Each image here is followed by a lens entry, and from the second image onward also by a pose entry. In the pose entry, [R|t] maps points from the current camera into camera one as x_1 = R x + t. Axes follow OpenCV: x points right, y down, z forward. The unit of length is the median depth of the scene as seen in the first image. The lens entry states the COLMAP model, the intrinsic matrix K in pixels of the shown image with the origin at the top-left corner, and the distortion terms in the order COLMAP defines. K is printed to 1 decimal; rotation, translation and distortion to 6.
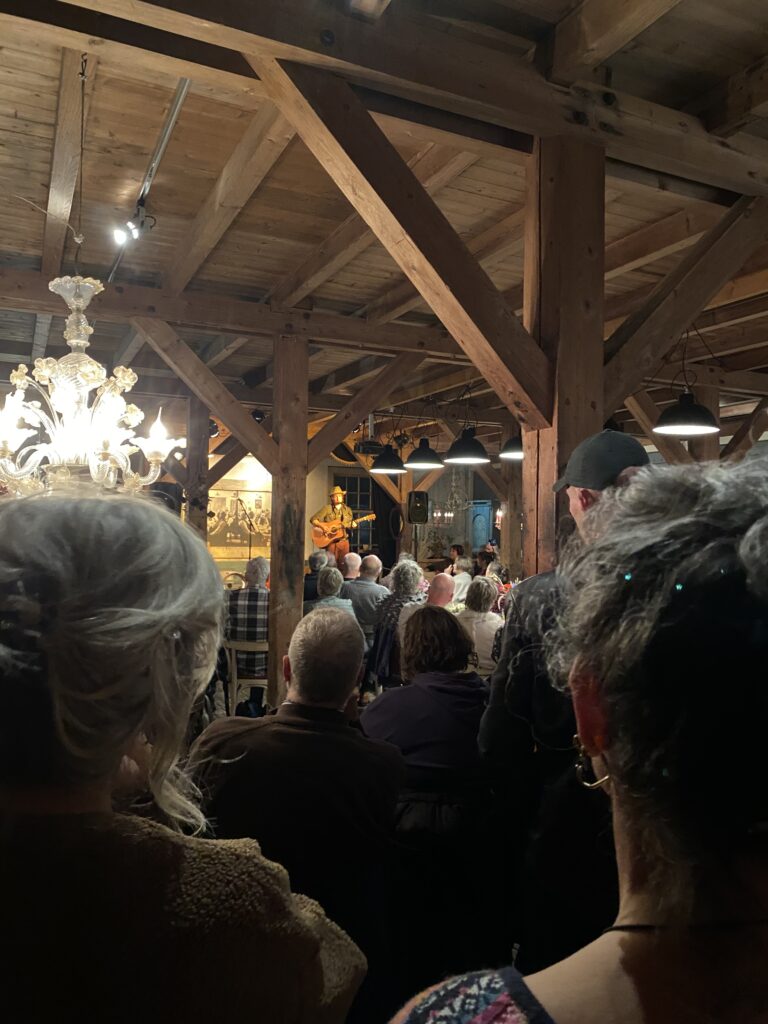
lens RADIAL K [[782.1, 0, 389.7], [0, 782.1, 513.6], [0, 0, 1]] dist [0.021049, -0.027389]
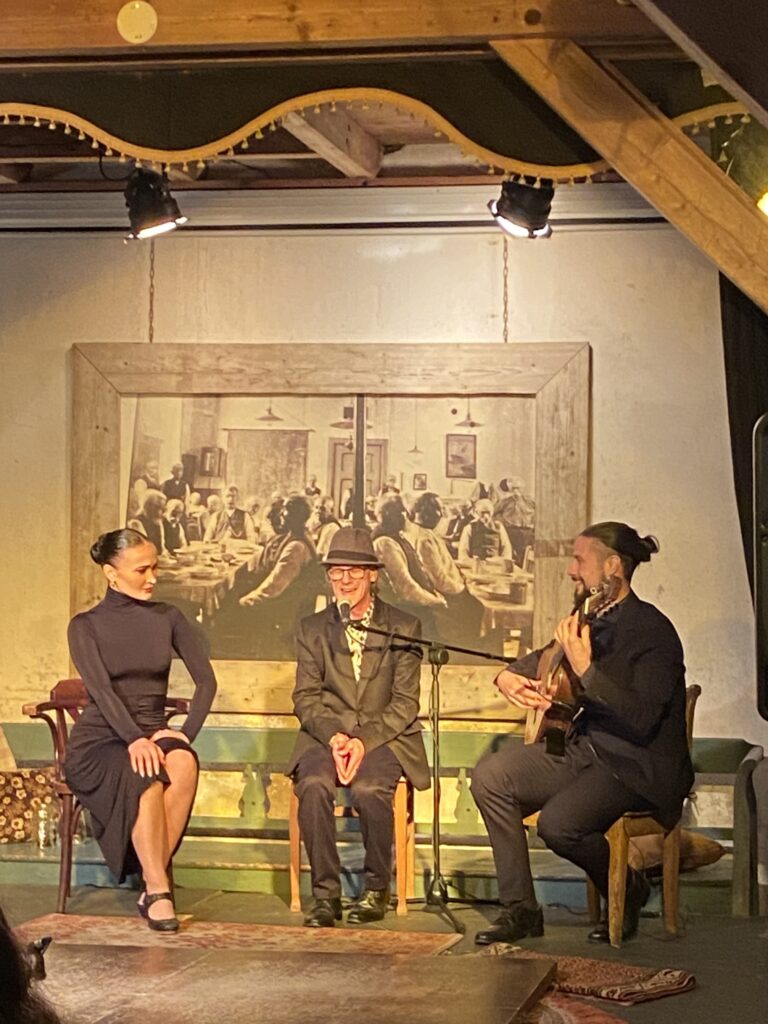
lens RADIAL K [[1554.9, 0, 384.1], [0, 1554.9, 511.4], [0, 0, 1]] dist [0.001431, 0.000000]
pose [[0.848936, -0.009791, -0.528405, 0.161080], [0.017494, 0.999801, 0.009581, -0.010033], [0.528206, -0.017377, 0.848938, 3.175182]]
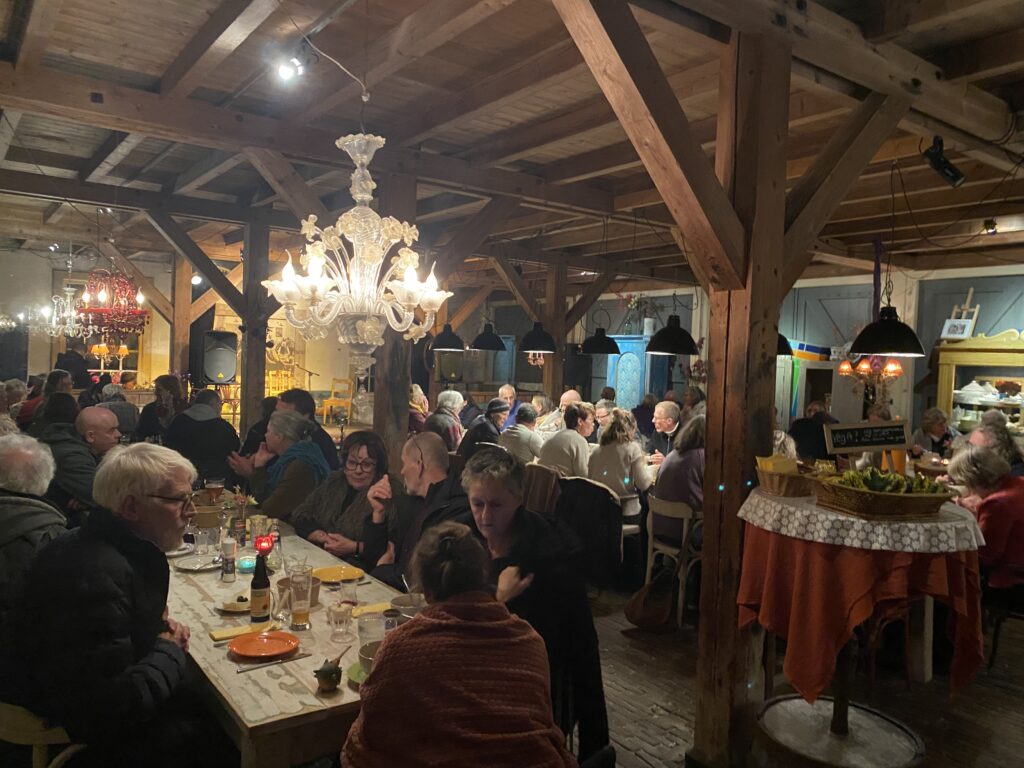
lens RADIAL K [[782.1, 0, 514.9], [0, 782.1, 380.2], [0, 0, 1]] dist [0.021049, -0.027389]
pose [[0.981608, 0.015656, 0.190263, -0.320571], [-0.024704, 0.998669, 0.045276, -0.019144], [-0.189301, -0.049144, 0.980689, -0.072189]]
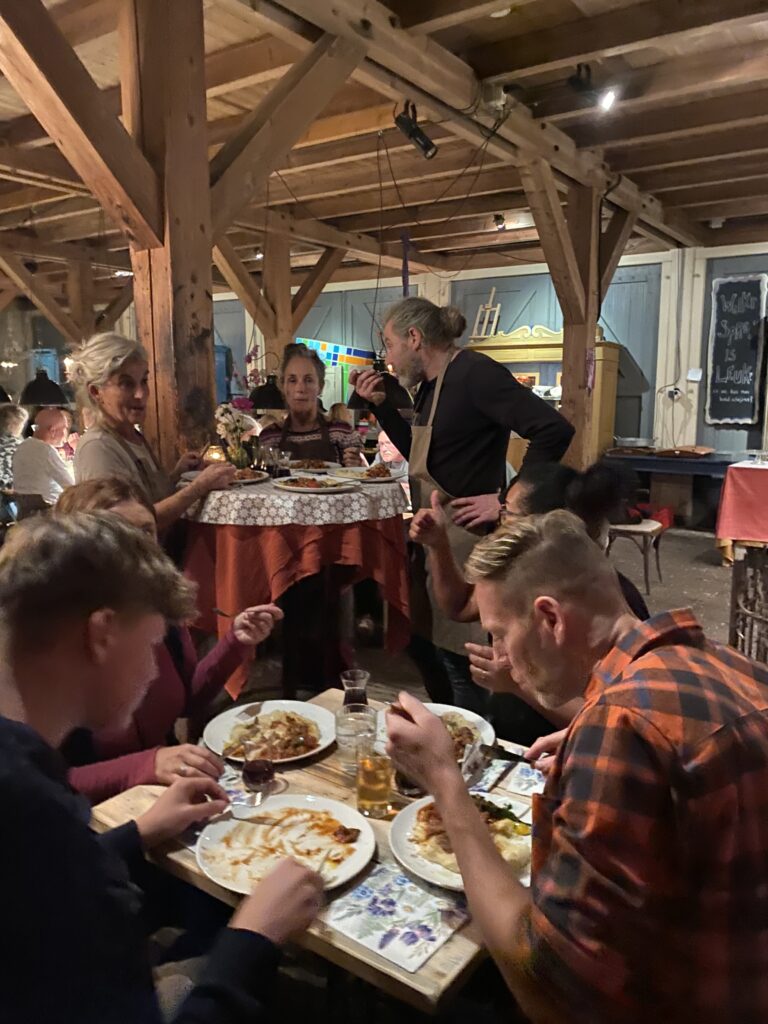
lens RADIAL K [[782.1, 0, 384.9], [0, 782.1, 517.3], [0, 0, 1]] dist [0.021049, -0.027389]
pose [[0.862715, -0.098323, 0.496040, -0.072237], [0.005123, 0.982565, 0.185849, 0.039548], [-0.505665, -0.157794, 0.848177, -0.035662]]
